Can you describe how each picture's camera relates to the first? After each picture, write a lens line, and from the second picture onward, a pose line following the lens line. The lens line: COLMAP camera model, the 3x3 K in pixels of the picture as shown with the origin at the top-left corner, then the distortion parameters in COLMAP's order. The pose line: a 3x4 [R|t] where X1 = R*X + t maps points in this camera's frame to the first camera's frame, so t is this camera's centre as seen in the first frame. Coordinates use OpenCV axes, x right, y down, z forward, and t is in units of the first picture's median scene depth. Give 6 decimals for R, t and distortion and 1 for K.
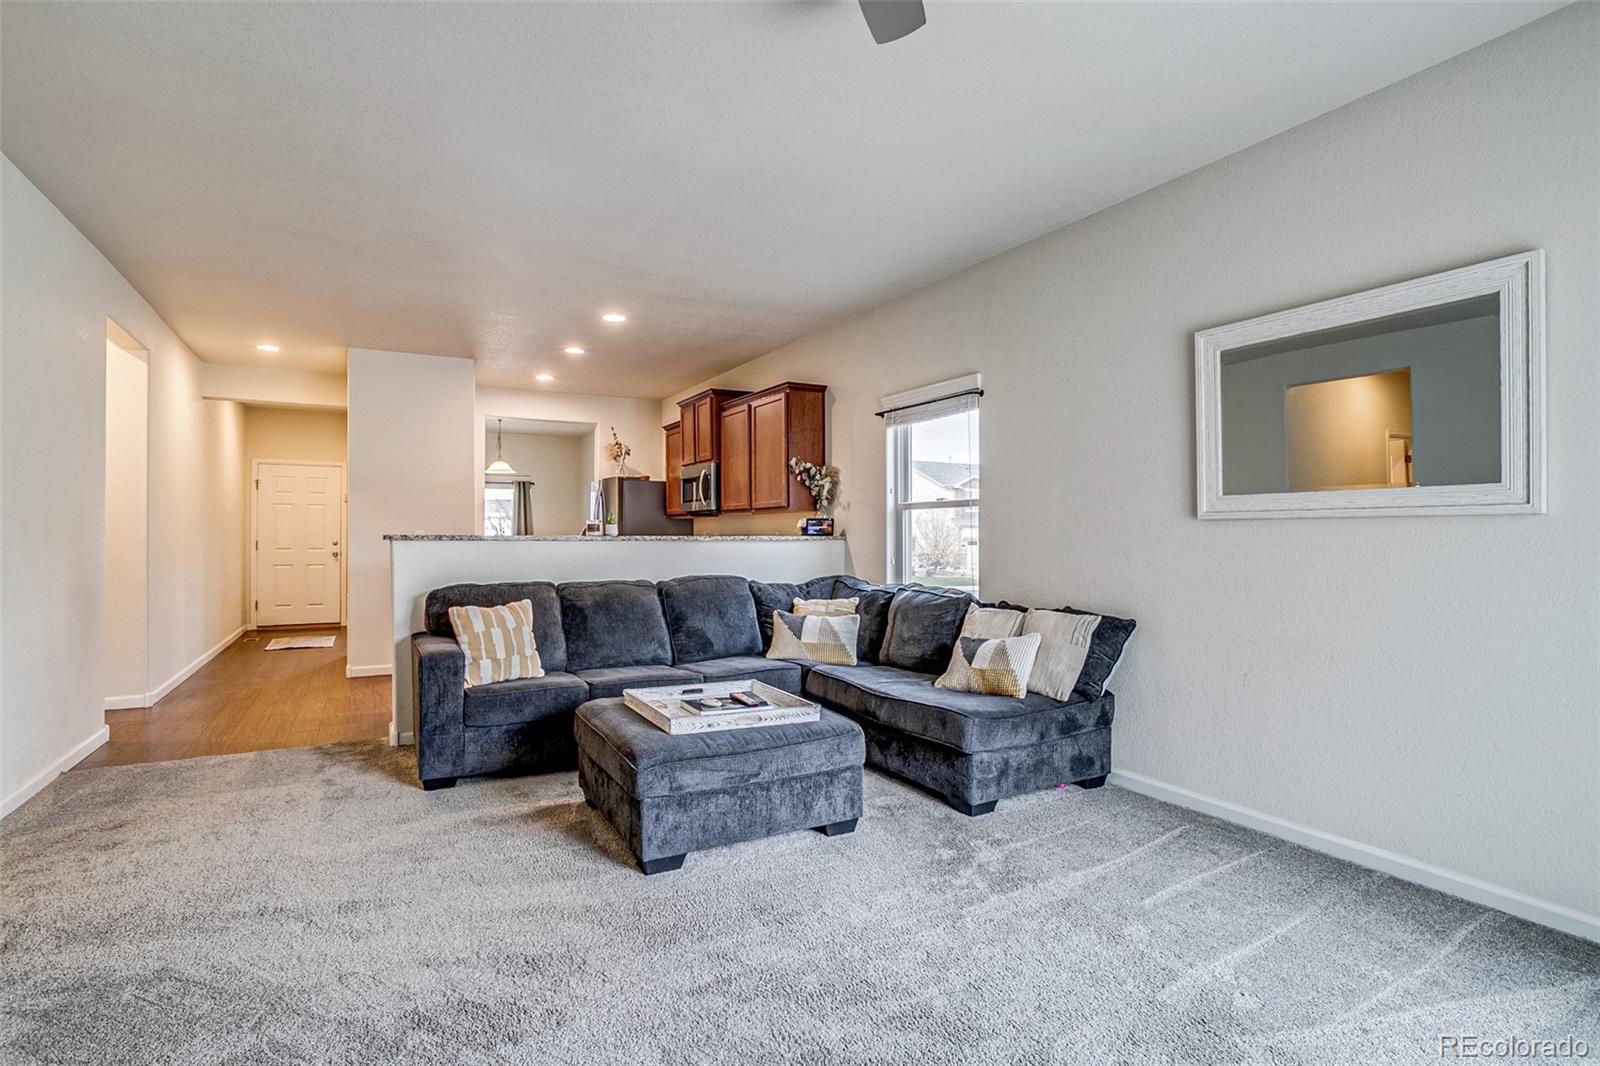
lens RADIAL K [[772.3, 0, 795.2], [0, 772.3, 535.4], [0, 0, 1]] dist [-0.054046, 0.031765]
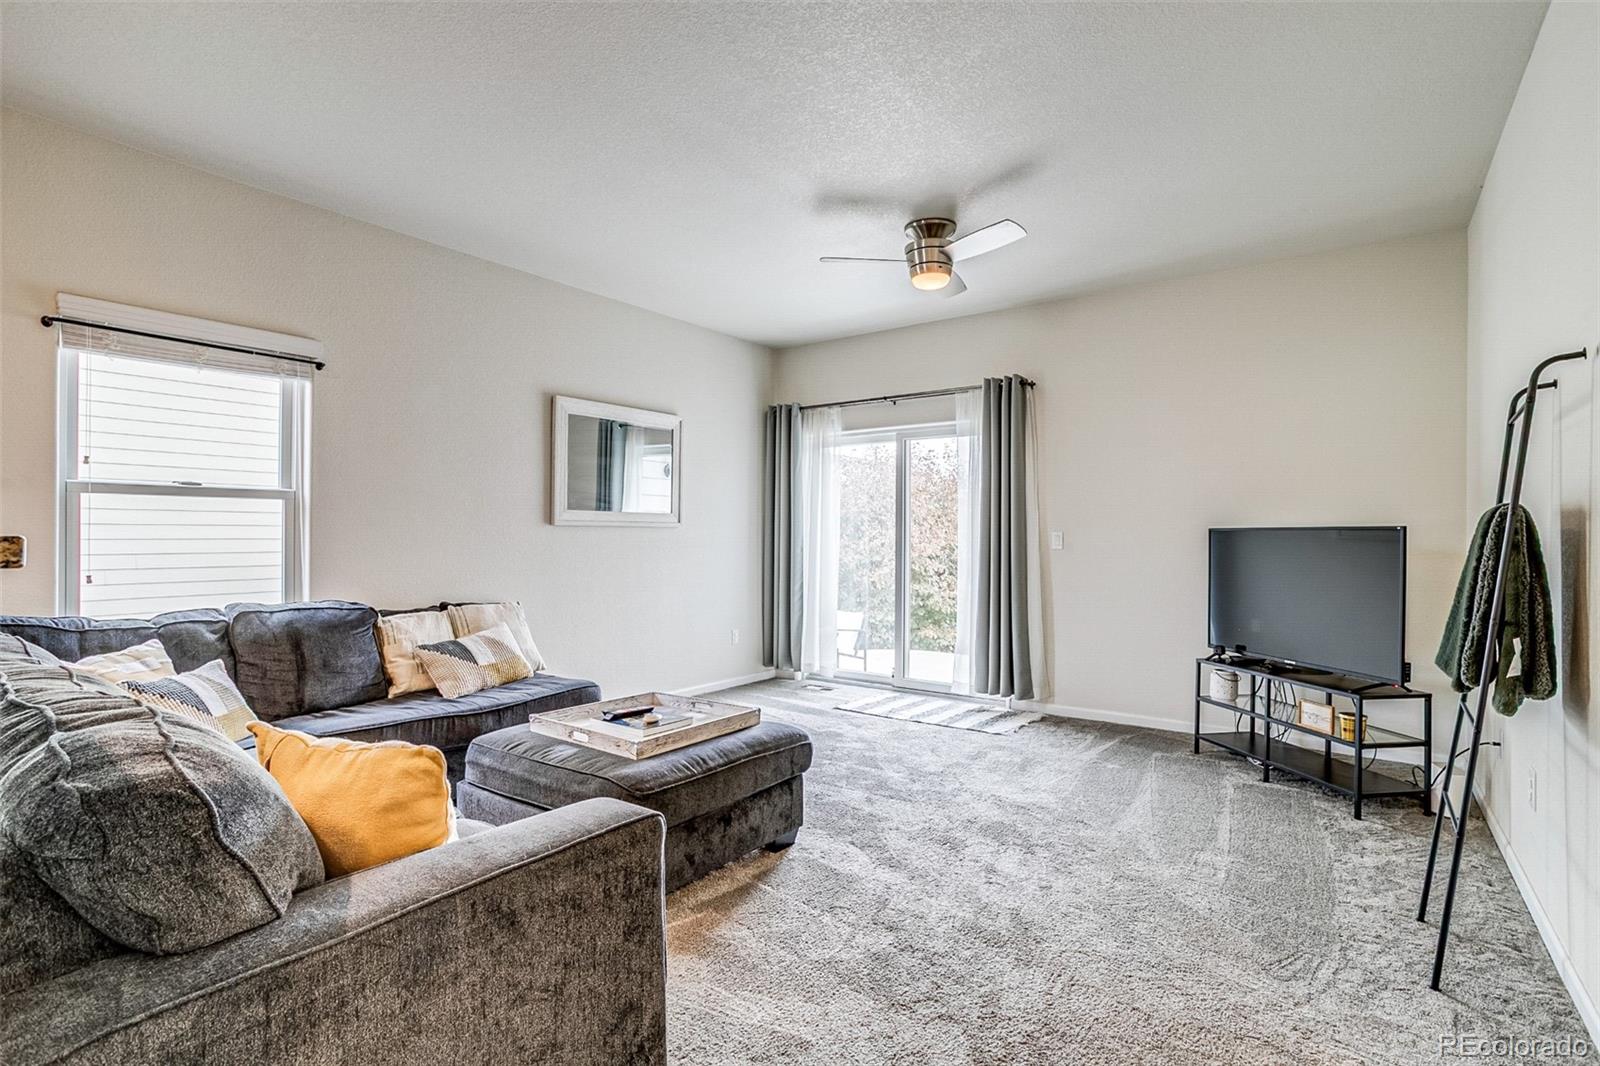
lens RADIAL K [[772.3, 0, 795.2], [0, 772.3, 535.4], [0, 0, 1]] dist [-0.054046, 0.031765]
pose [[-0.414041, -0.000825, 0.910258, -0.695729], [-0.004479, 0.999989, -0.001131, -0.001985], [-0.910247, -0.004545, -0.414040, 0.840124]]
